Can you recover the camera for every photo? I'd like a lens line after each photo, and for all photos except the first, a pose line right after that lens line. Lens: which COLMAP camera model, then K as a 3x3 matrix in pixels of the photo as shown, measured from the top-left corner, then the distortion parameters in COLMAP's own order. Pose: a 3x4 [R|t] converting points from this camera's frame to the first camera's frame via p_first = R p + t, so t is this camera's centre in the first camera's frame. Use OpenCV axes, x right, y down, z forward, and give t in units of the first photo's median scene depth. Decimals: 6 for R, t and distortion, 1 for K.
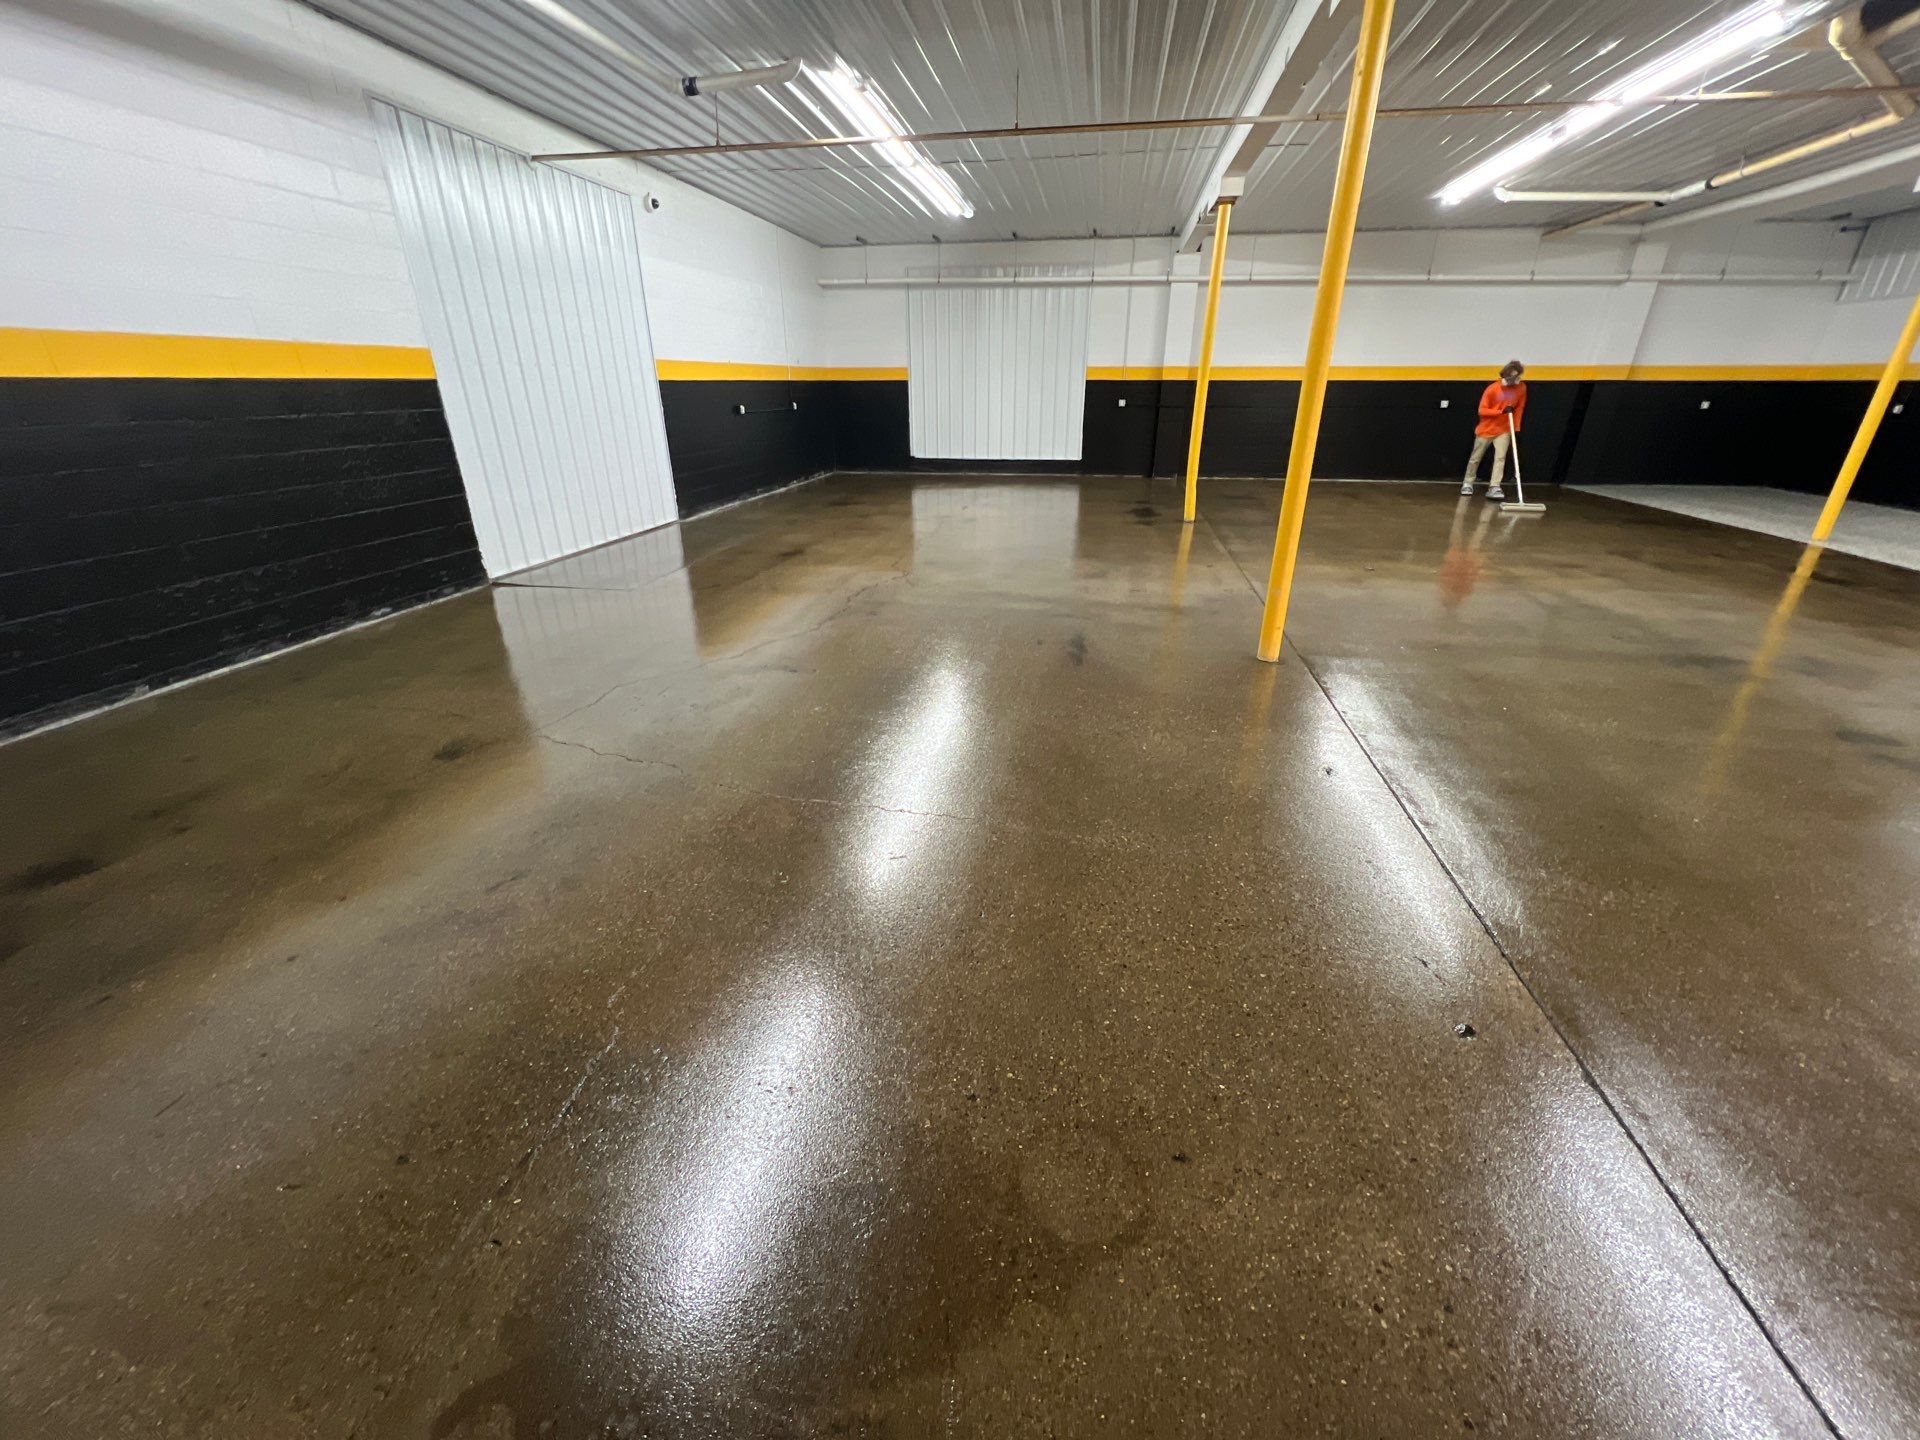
lens RADIAL K [[765.4, 0, 960.0], [0, 765.4, 720.0], [0, 0, 1]] dist [0.003417, -0.000254]
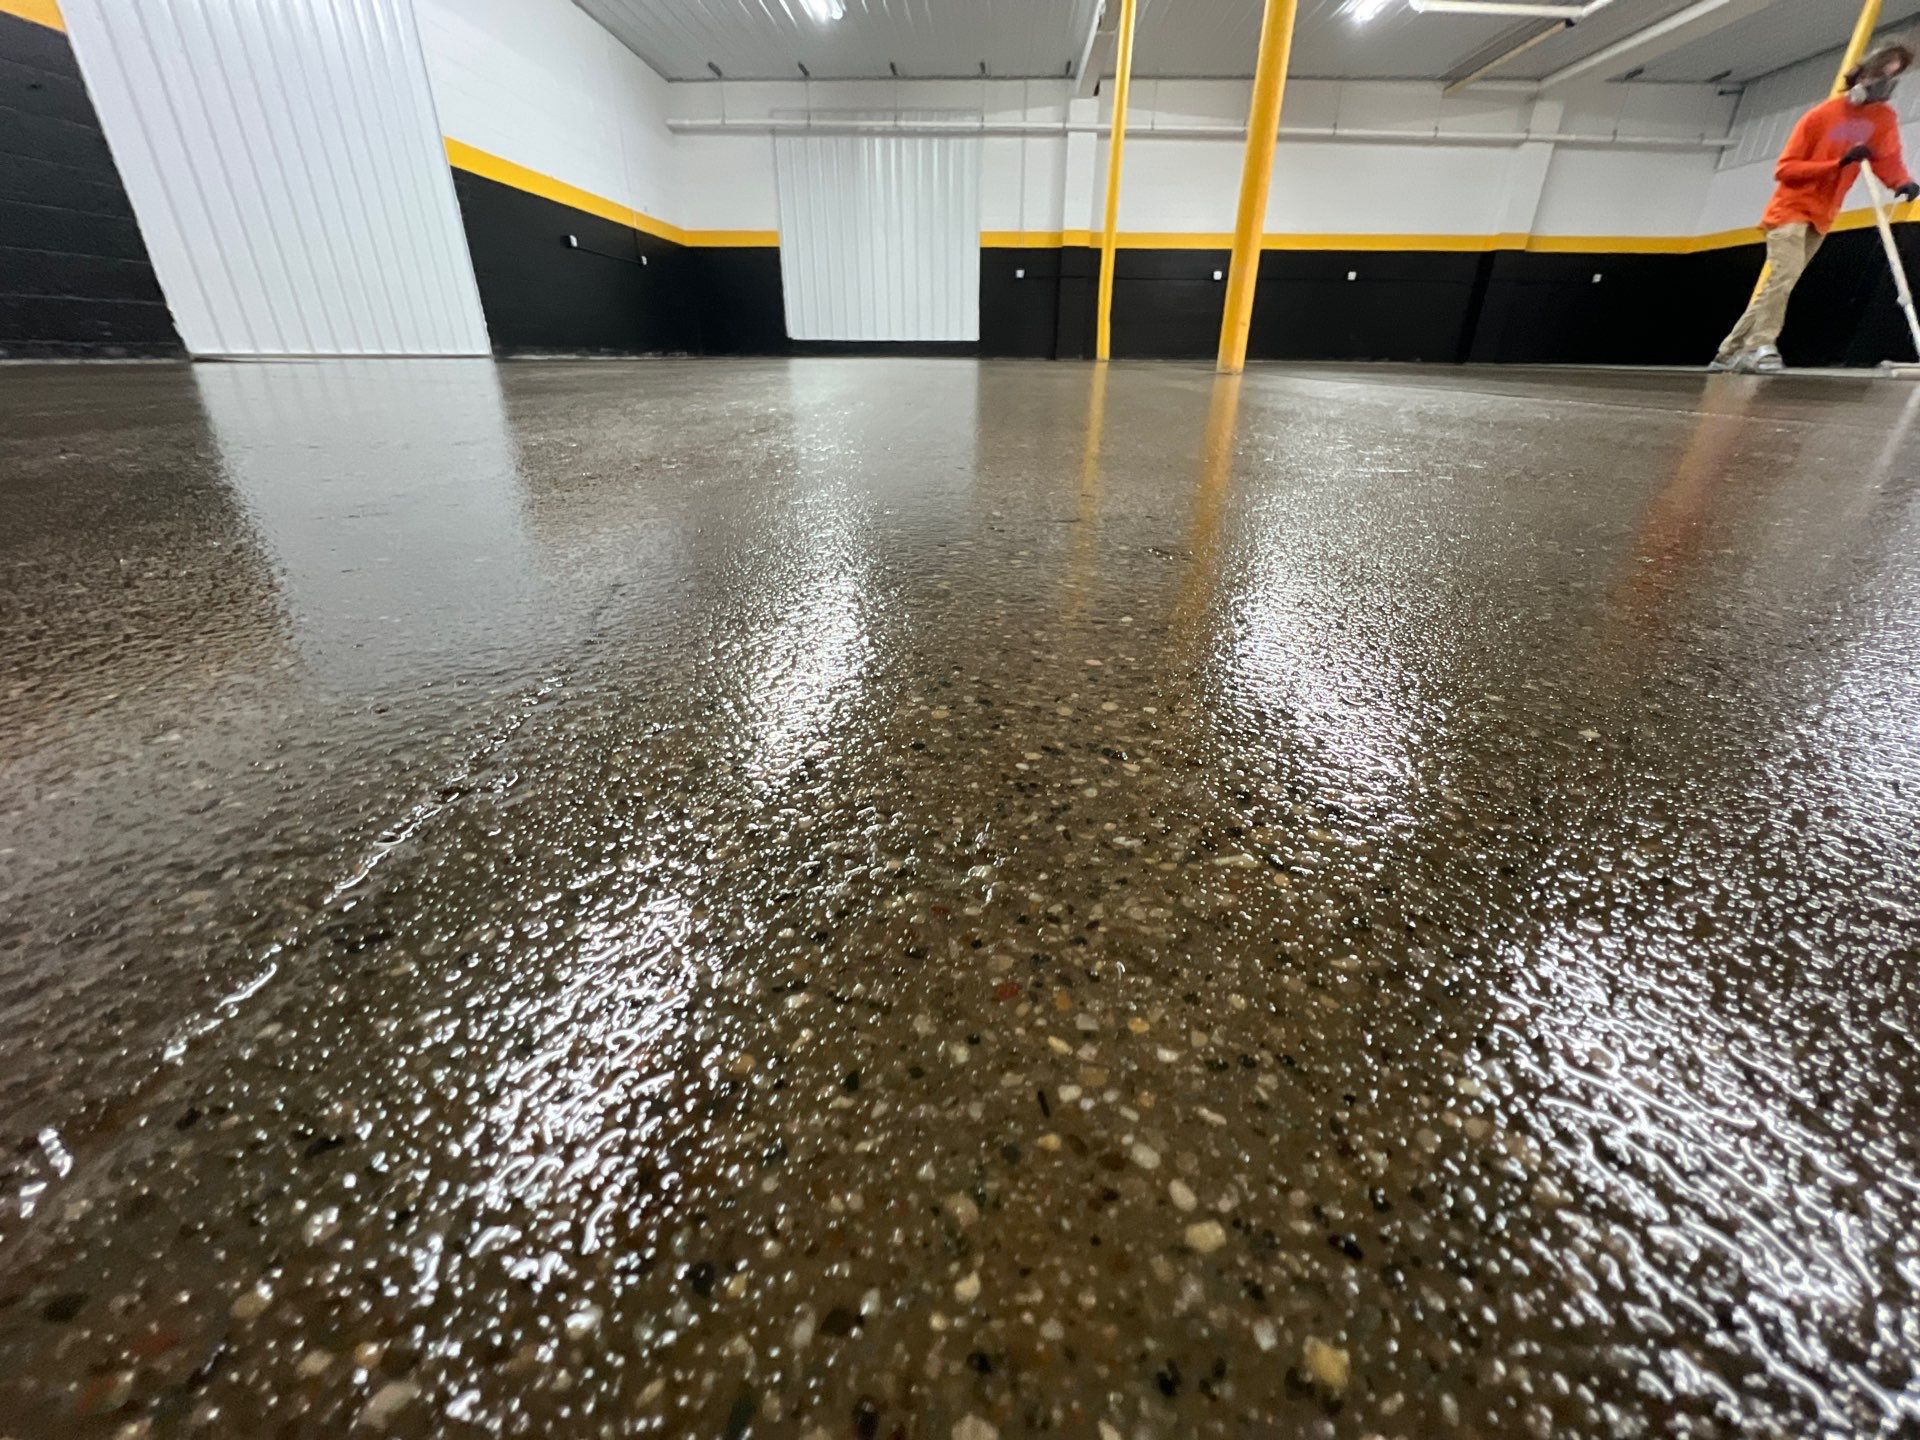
lens RADIAL K [[775.2, 0, 960.0], [0, 775.2, 720.0], [0, 0, 1]] dist [0.000712, 0.000058]
pose [[0.991699, -0.046390, 0.119925, 0.006132], [0.044096, 0.998791, 0.021710, 0.102864], [-0.120787, -0.016242, 0.992546, 0.095174]]
